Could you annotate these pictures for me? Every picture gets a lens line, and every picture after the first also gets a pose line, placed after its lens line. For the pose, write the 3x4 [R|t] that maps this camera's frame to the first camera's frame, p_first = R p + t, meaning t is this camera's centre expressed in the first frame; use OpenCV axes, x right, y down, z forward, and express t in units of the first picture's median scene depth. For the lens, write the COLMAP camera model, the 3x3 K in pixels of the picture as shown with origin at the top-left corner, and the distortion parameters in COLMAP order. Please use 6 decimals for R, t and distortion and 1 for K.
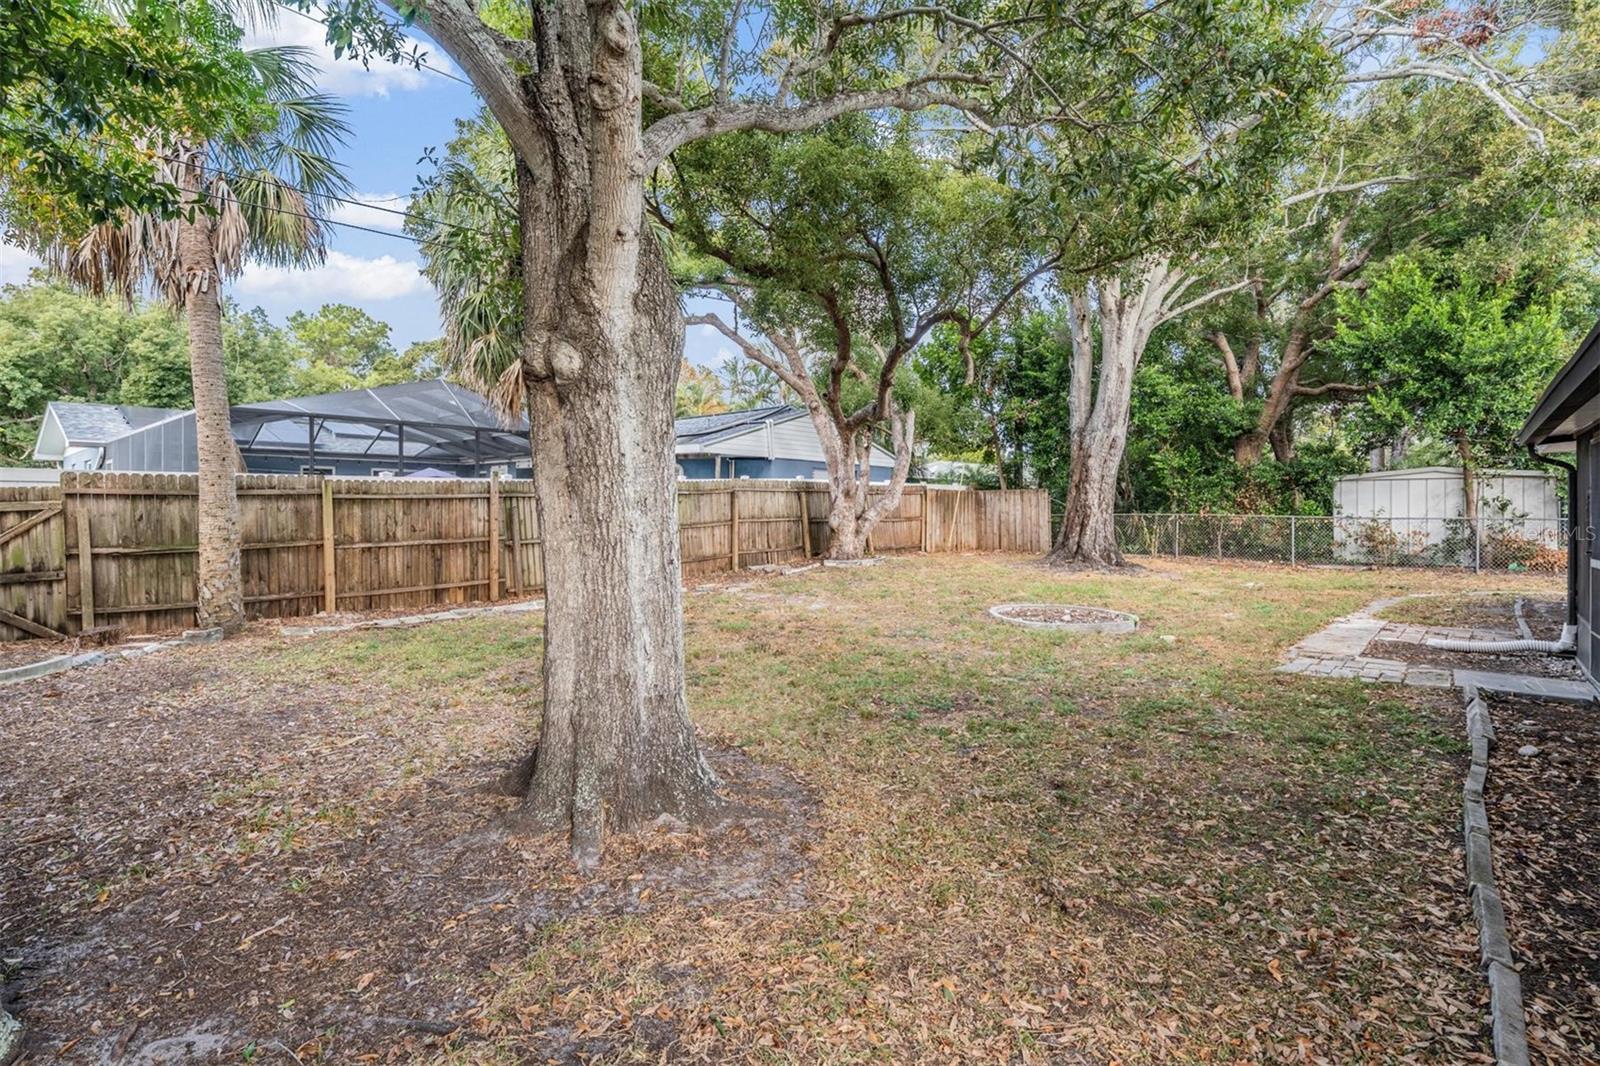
lens RADIAL K [[734.4, 0, 798.2], [0, 734.4, 513.1], [0, 0, 1]] dist [0.000647, -0.000298]
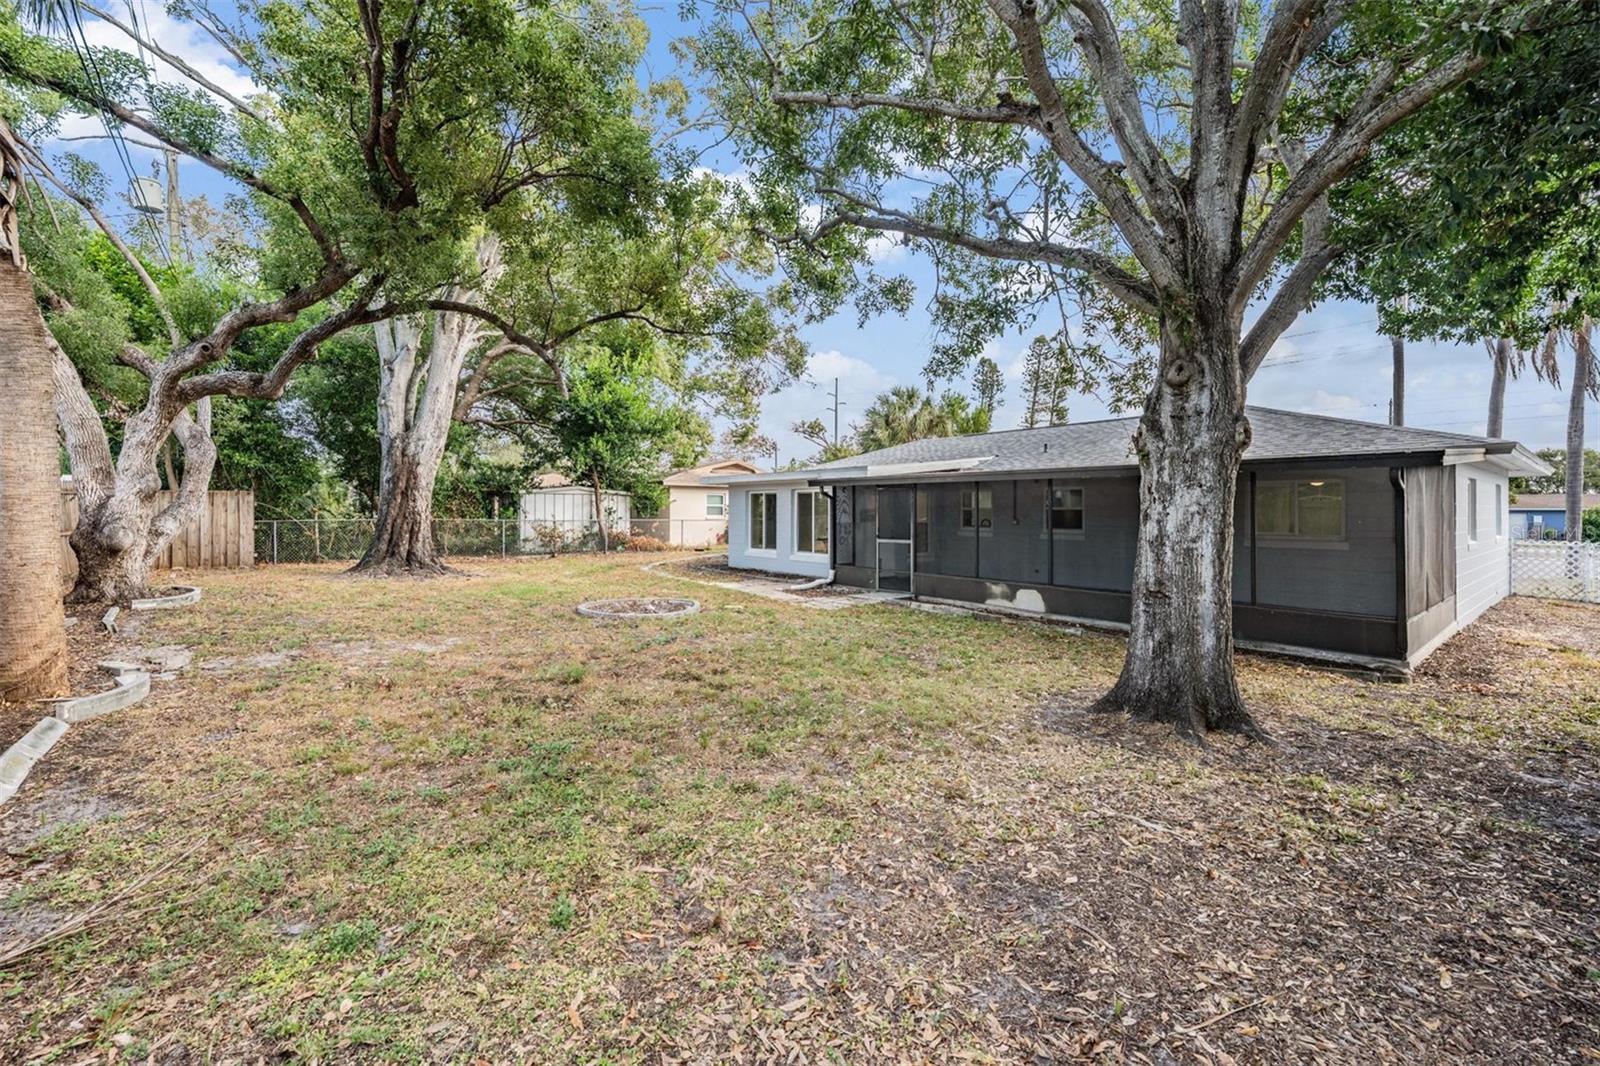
lens RADIAL K [[683.4, 0, 799.5], [0, 683.4, 514.4], [0, 0, 1]] dist [-0.000505, -0.000013]
pose [[0.148701, -0.006624, 0.988860, -0.452641], [0.003444, 0.999975, 0.006181, -0.011569], [-0.988876, 0.002487, 0.148720, 0.337444]]
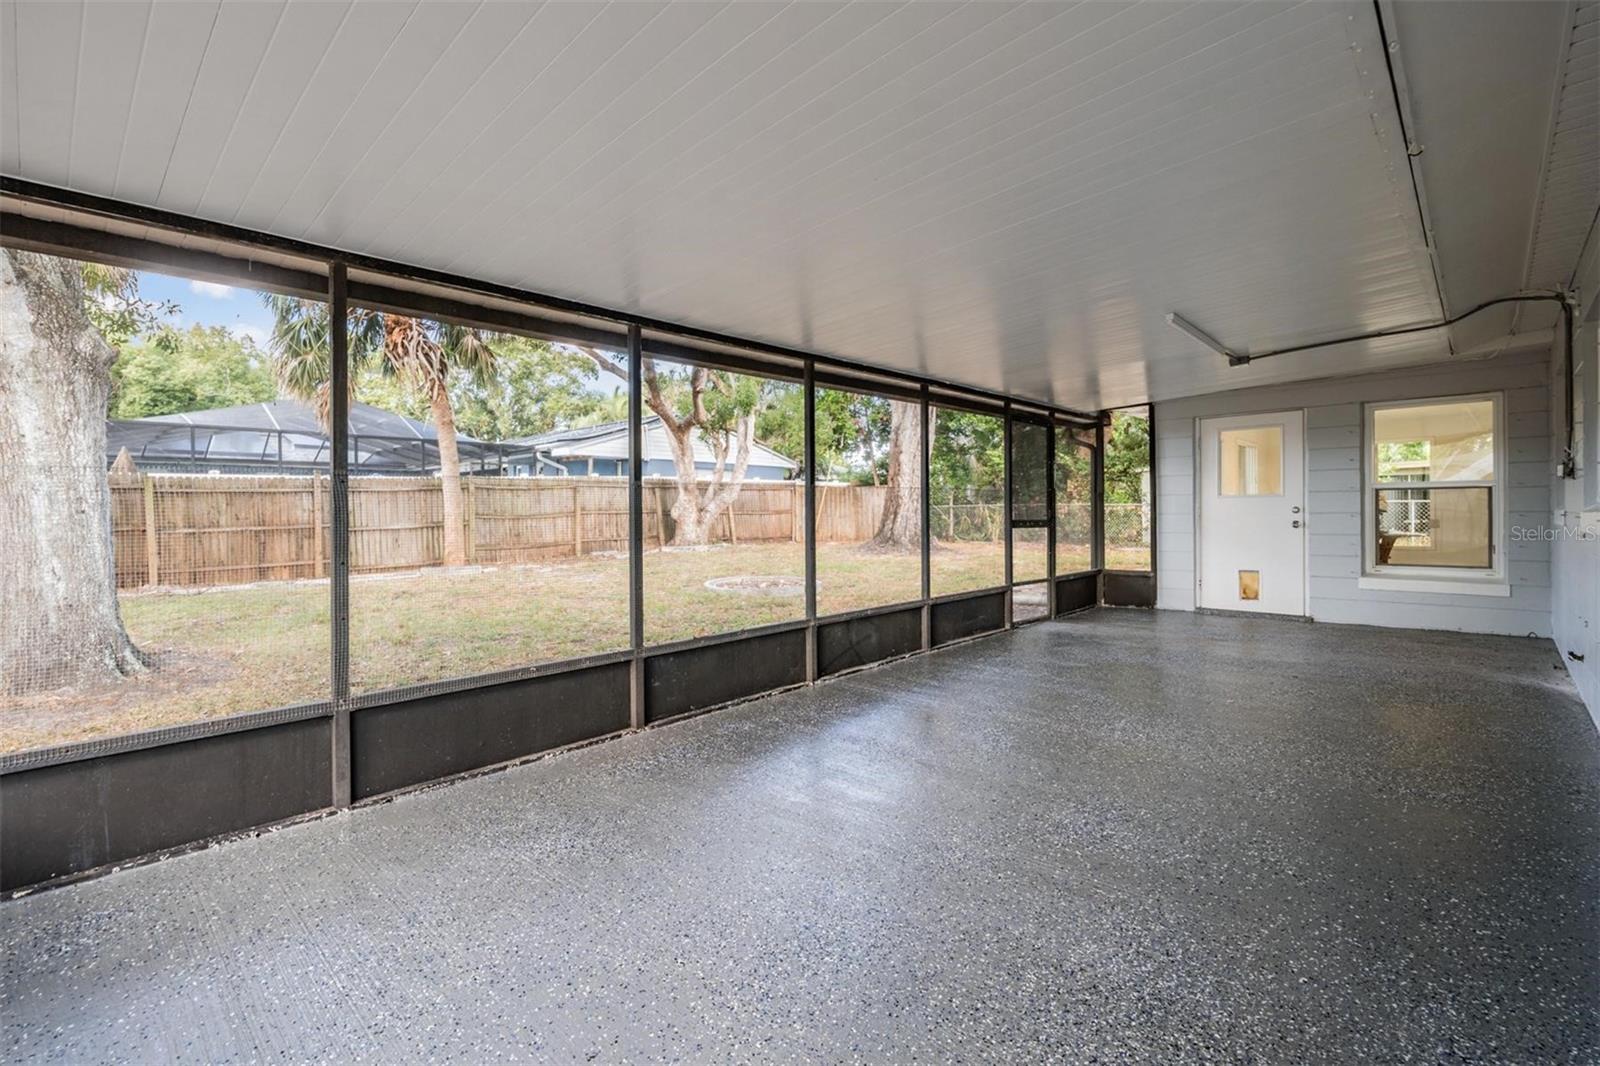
lens RADIAL K [[689.8, 0, 791.8], [0, 689.8, 517.2], [0, 0, 1]] dist [0.004048, 0.000121]
pose [[0.999144, -0.011869, -0.039618, 0.268549], [0.011880, 0.999929, 0.000051, 0.019973], [0.039615, -0.000521, 0.999215, -0.060882]]
